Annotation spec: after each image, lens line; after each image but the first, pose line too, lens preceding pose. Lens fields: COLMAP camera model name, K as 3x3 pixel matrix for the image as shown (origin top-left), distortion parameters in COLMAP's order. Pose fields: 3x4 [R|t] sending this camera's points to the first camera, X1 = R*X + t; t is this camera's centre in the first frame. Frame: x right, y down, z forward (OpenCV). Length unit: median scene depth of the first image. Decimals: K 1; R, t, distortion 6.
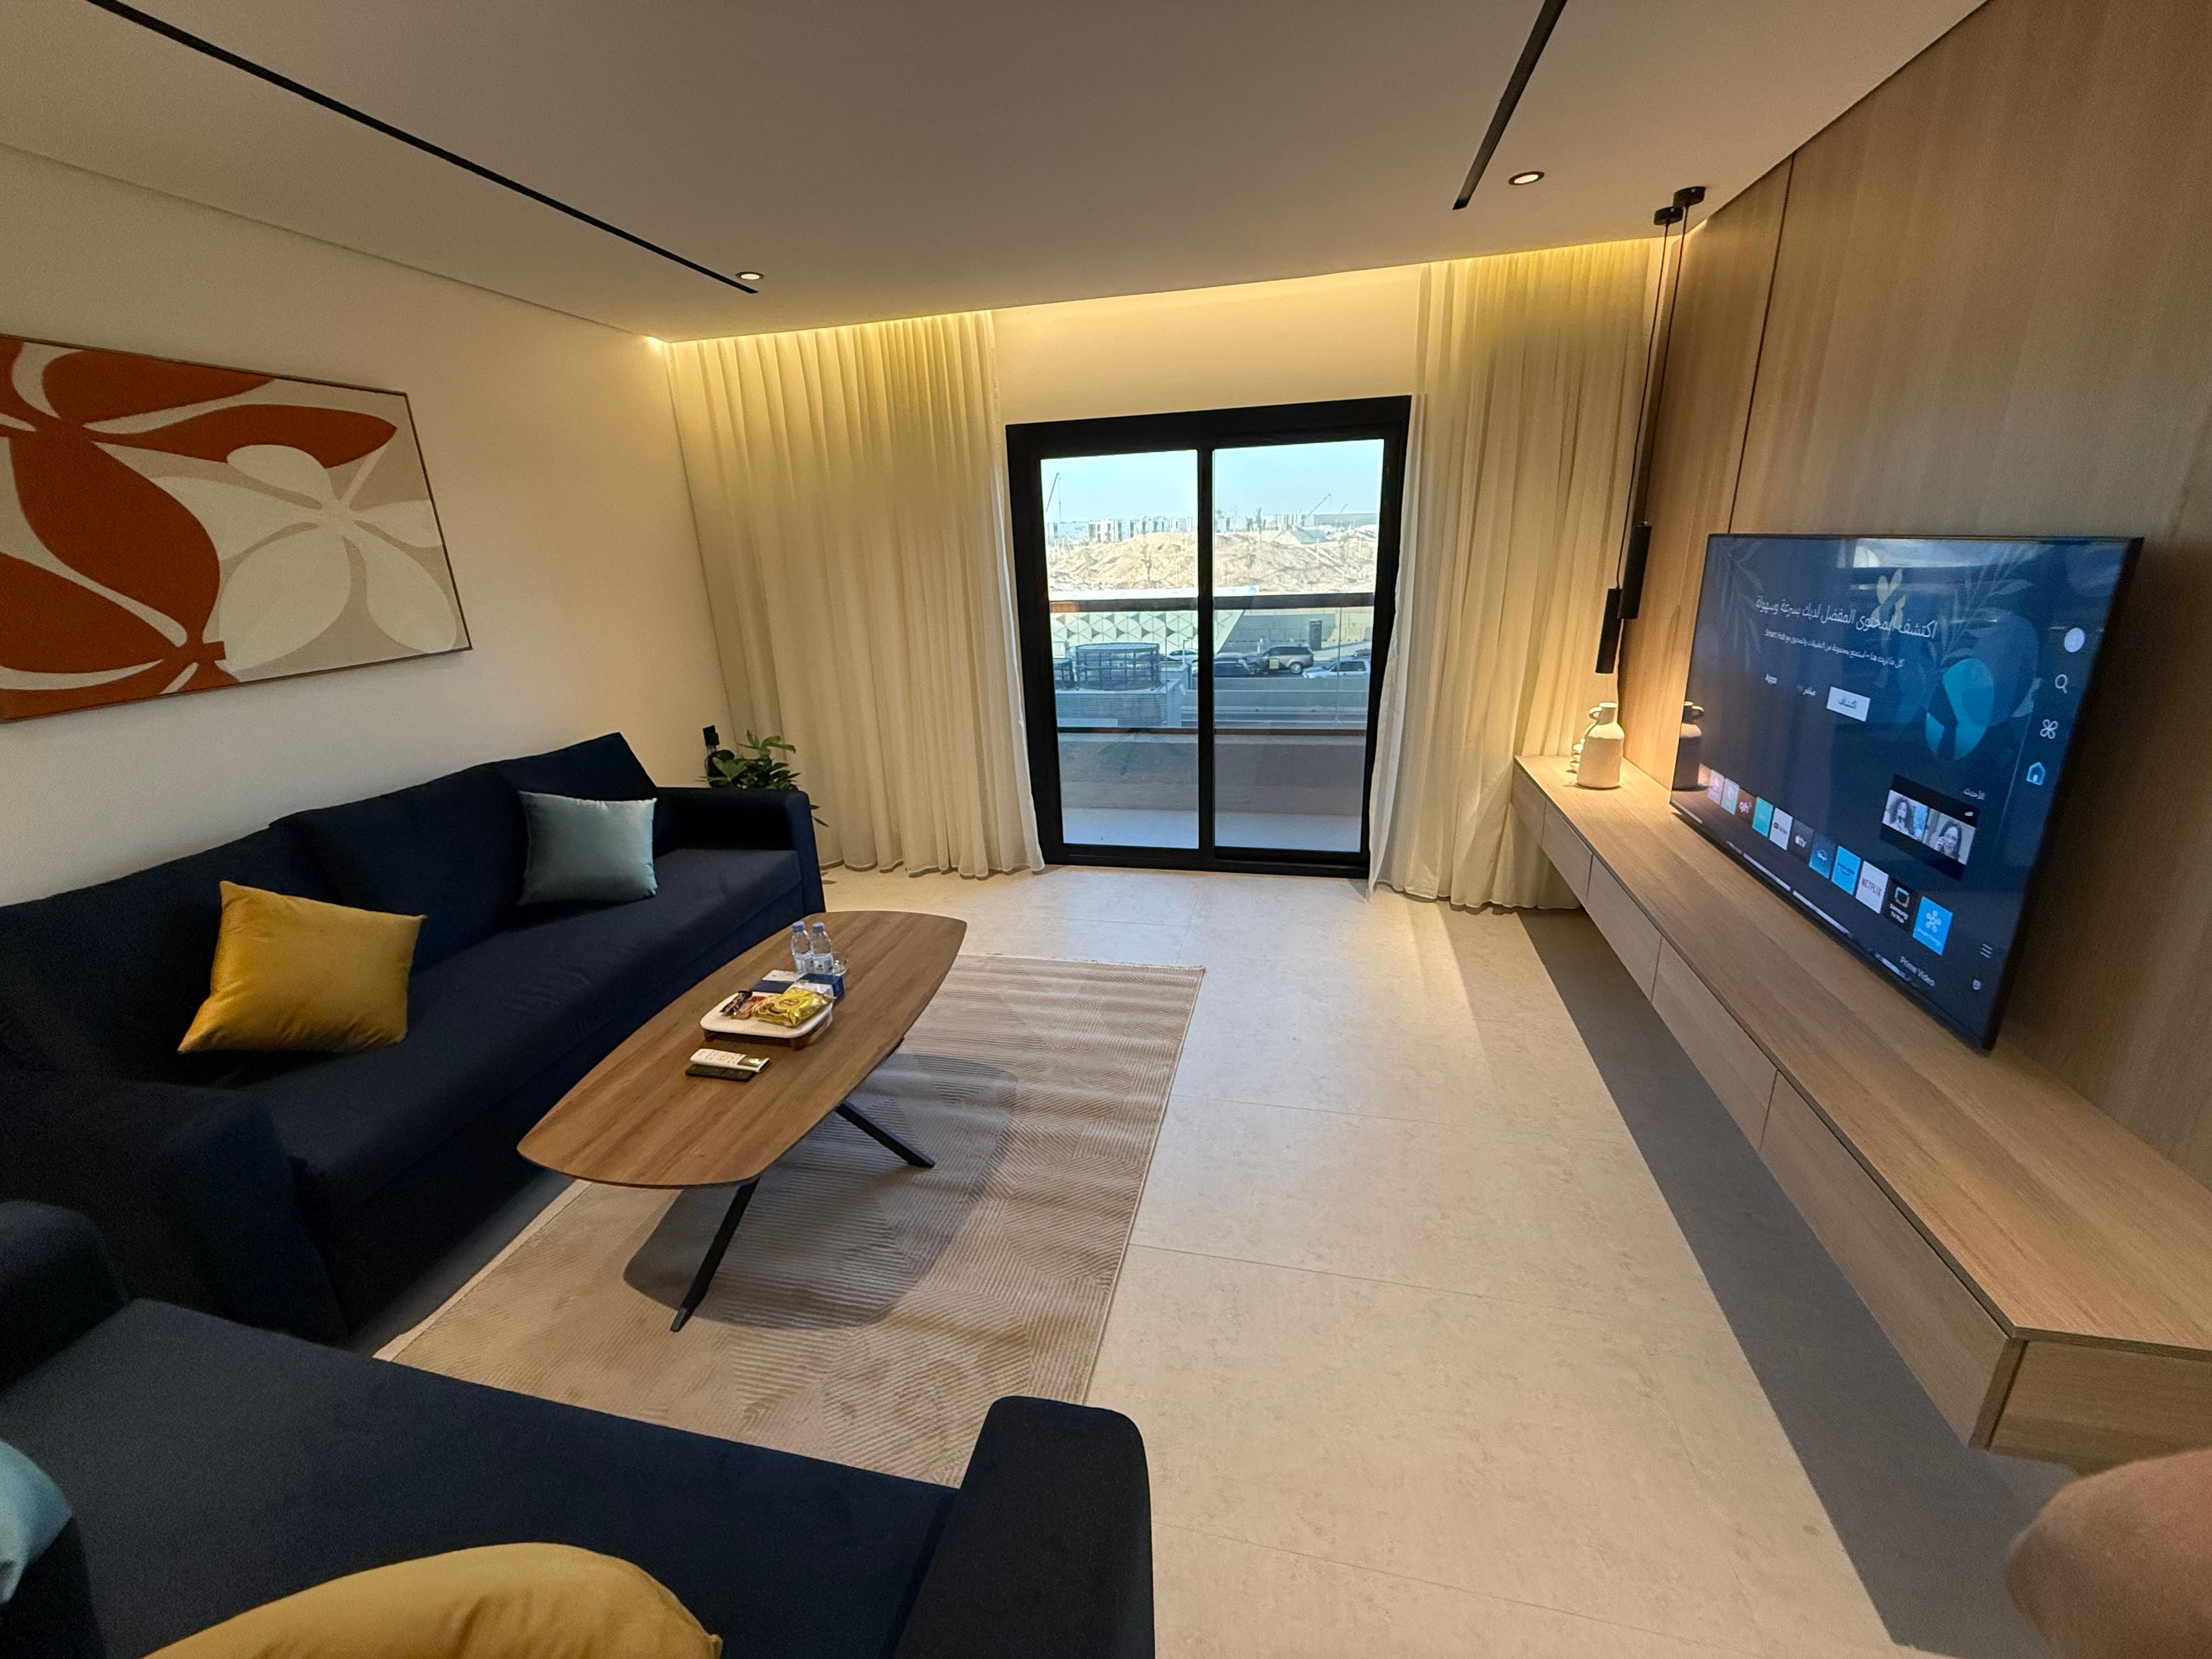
lens RADIAL K [[881.3, 0, 1109.5], [0, 881.3, 836.8], [0, 0, 1]] dist [-0.000084, 0.000066]
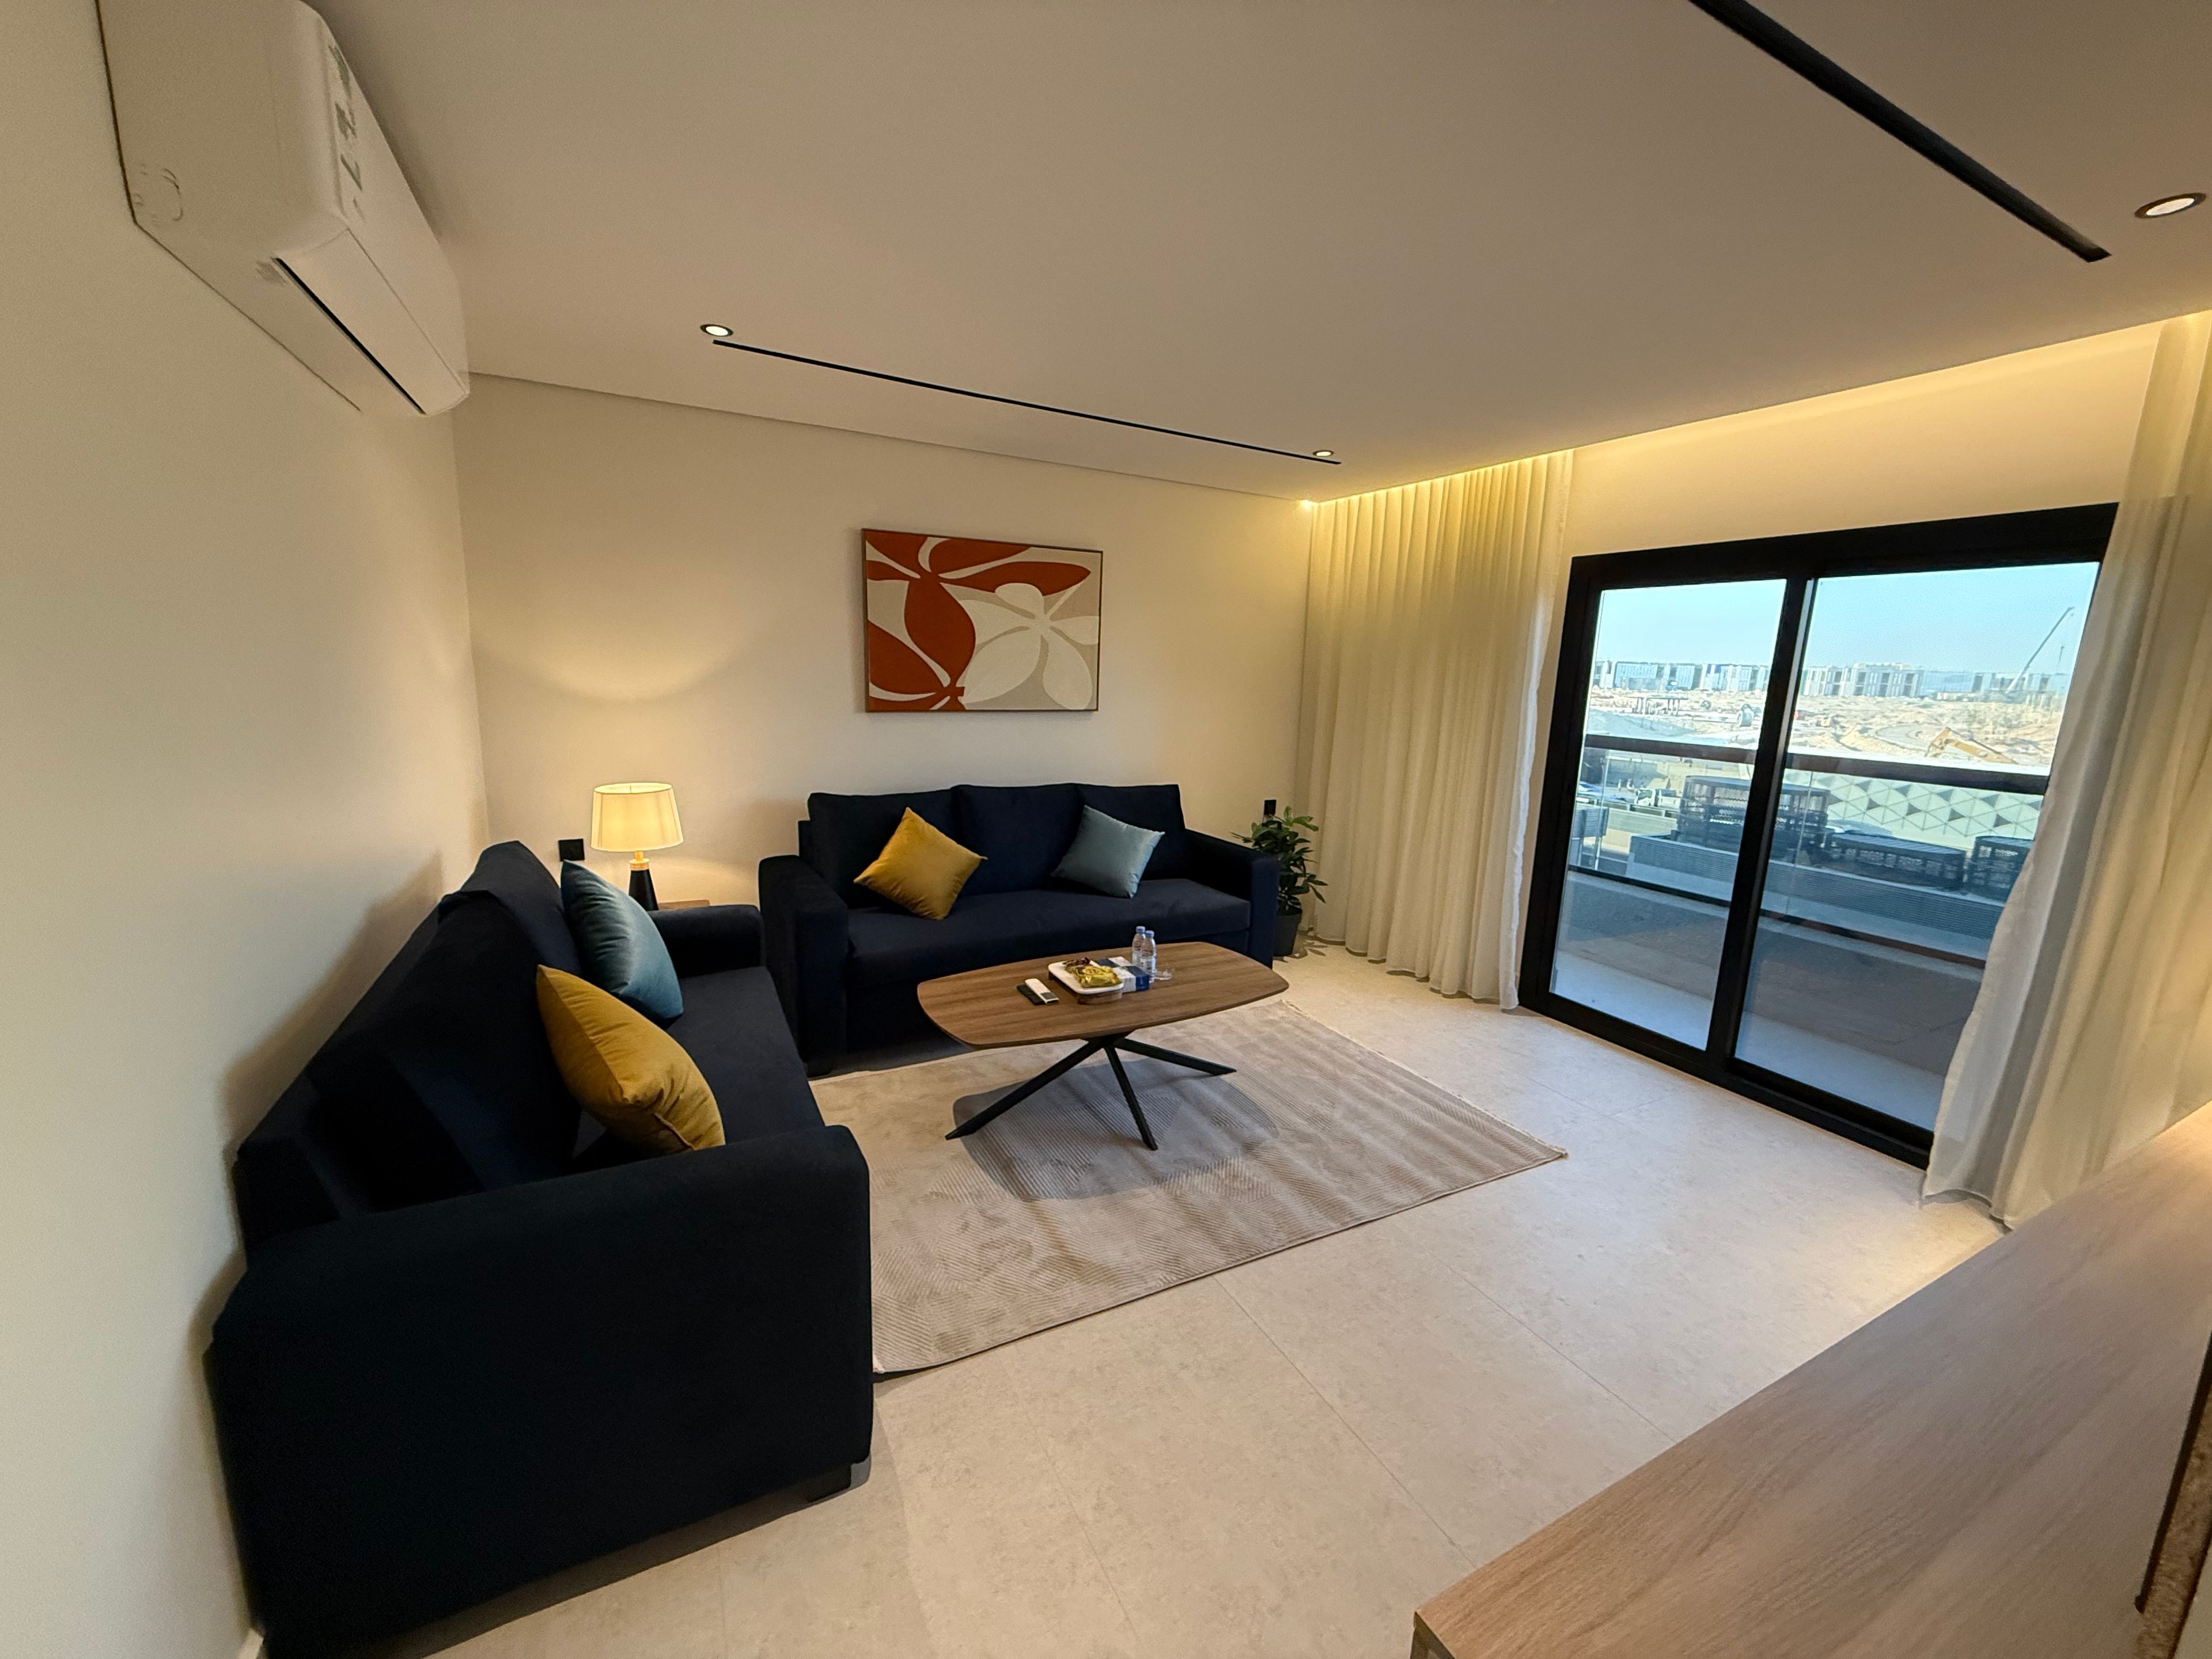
lens RADIAL K [[885.1, 0, 1096.9], [0, 885.1, 831.9], [0, 0, 1]] dist [0.000844, -0.000002]
pose [[0.639500, 0.201332, -0.741960, 0.585211], [-0.301792, 0.953373, -0.001416, -0.016098], [0.707080, 0.224823, 0.670442, 0.036606]]
